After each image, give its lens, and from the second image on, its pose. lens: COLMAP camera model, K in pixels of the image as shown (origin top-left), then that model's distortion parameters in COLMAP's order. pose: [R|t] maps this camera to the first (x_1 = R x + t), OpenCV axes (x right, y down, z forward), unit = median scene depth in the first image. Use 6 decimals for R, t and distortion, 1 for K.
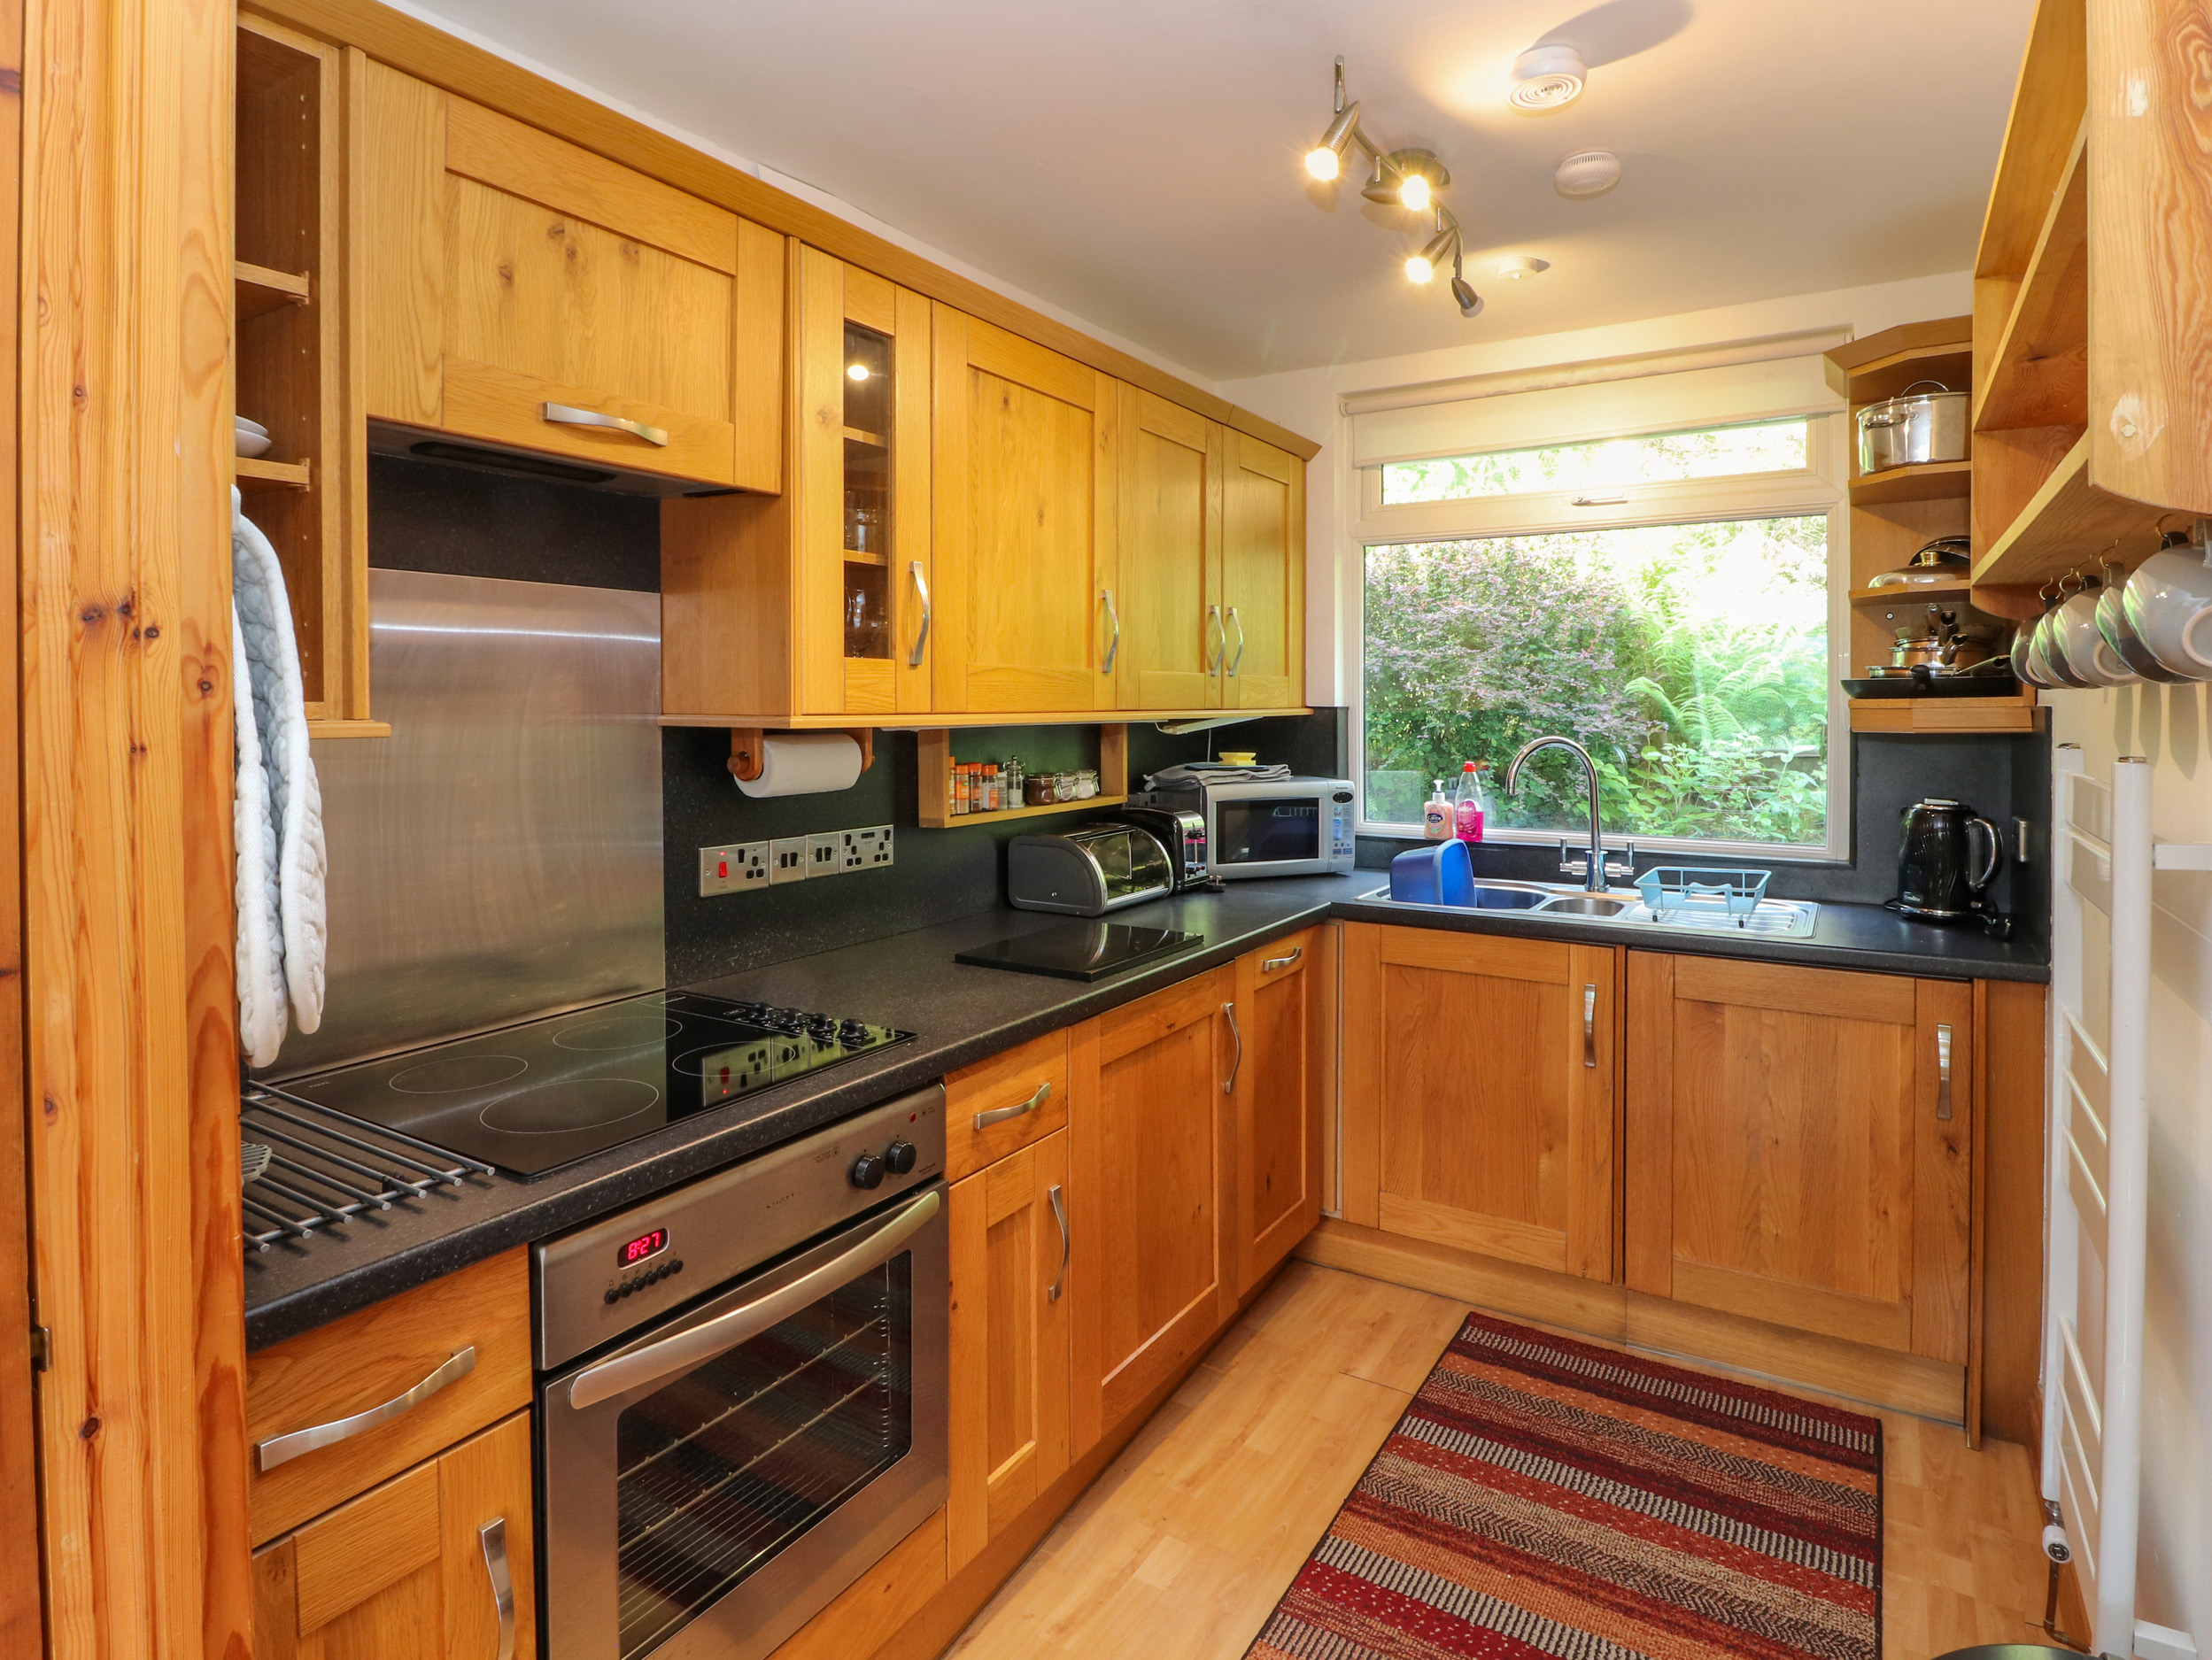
lens RADIAL K [[1260.8, 0, 1106.0], [0, 1260.8, 830.0], [0, 0, 1]] dist [0.001454, -0.017904]
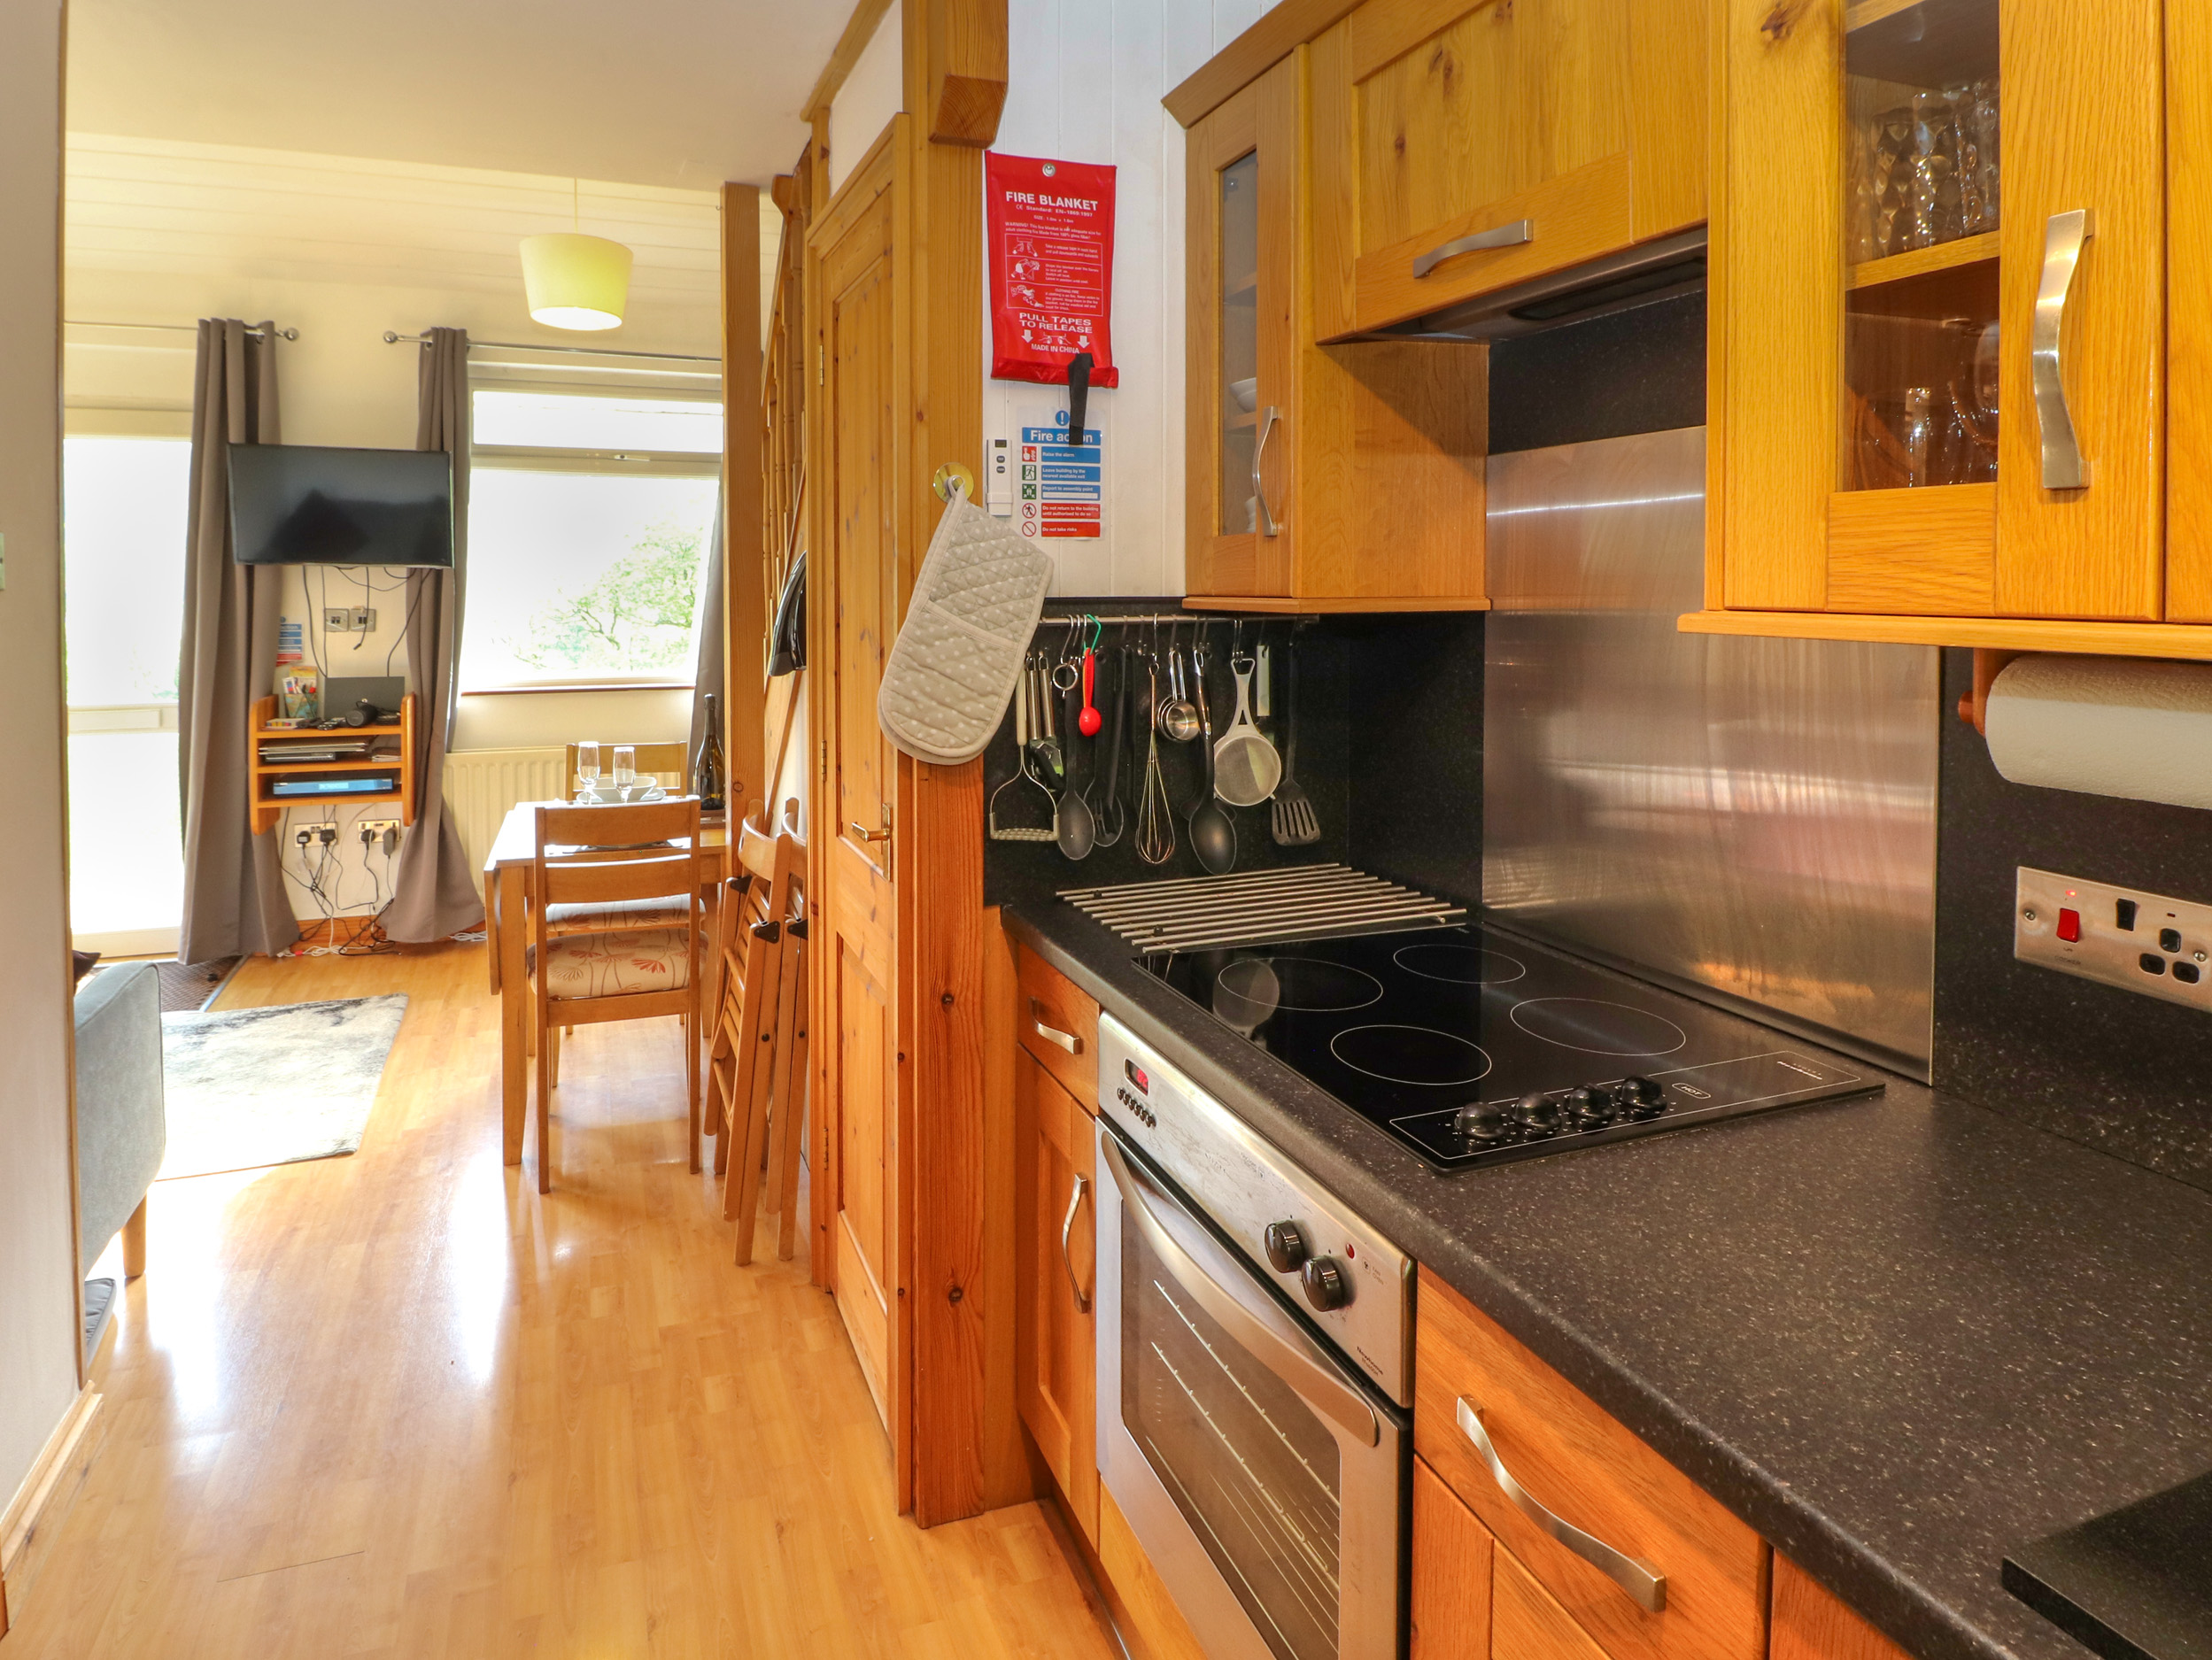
lens RADIAL K [[1260.8, 0, 1106.0], [0, 1260.8, 830.0], [0, 0, 1]] dist [0.001454, -0.017904]
pose [[-0.601867, 0.141188, -0.786016, 0.329290], [-0.083942, 0.967611, 0.238082, -0.095650], [0.794172, 0.209273, -0.570522, 0.988861]]
